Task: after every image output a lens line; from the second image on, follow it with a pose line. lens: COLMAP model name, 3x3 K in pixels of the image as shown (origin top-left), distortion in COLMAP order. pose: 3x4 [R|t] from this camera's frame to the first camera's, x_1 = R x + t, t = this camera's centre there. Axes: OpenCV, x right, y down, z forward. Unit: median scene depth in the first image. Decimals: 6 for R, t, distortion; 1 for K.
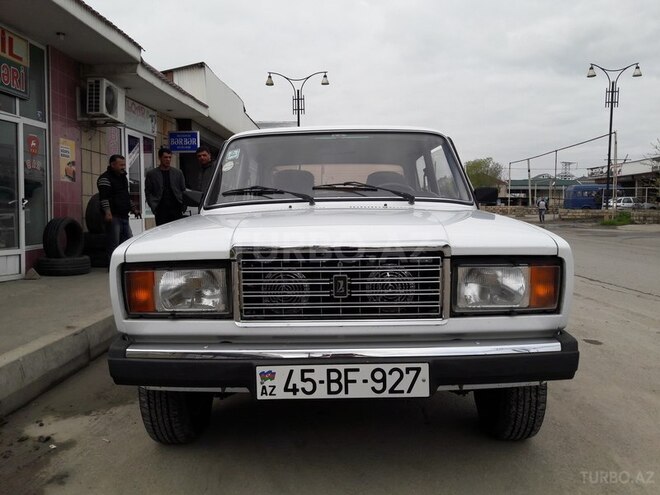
lens RADIAL K [[545.9, 0, 330.0], [0, 545.9, 247.5], [0, 0, 1]] dist [0.007839, -0.013092]
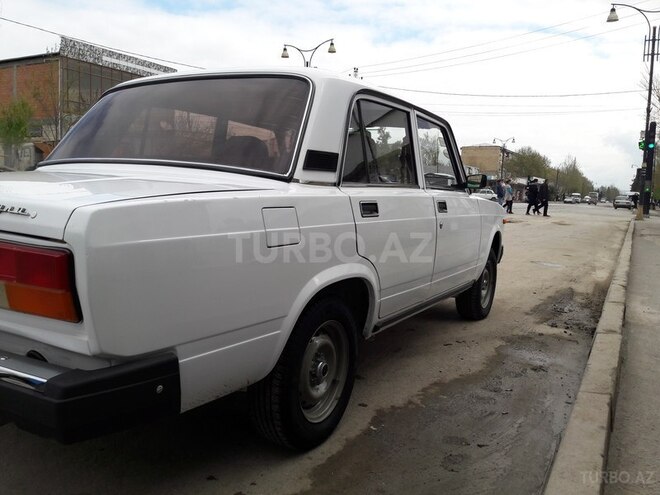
lens RADIAL K [[545.9, 0, 330.0], [0, 545.9, 247.5], [0, 0, 1]] dist [0.007839, -0.013092]
pose [[-0.875393, -0.089272, 0.475098, -0.220102], [-0.007377, 0.985153, 0.171520, -0.060104], [-0.483356, 0.146643, -0.863055, 0.882896]]
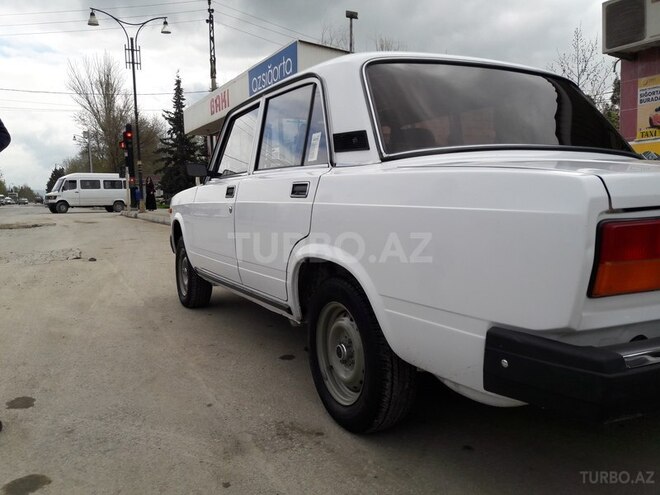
lens RADIAL K [[545.9, 0, 330.0], [0, 545.9, 247.5], [0, 0, 1]] dist [0.007839, -0.013092]
pose [[-0.884121, 0.059148, -0.463499, 0.256343], [-0.017548, 0.987053, 0.159433, -0.048248], [0.466928, 0.149092, -0.871636, 0.904388]]
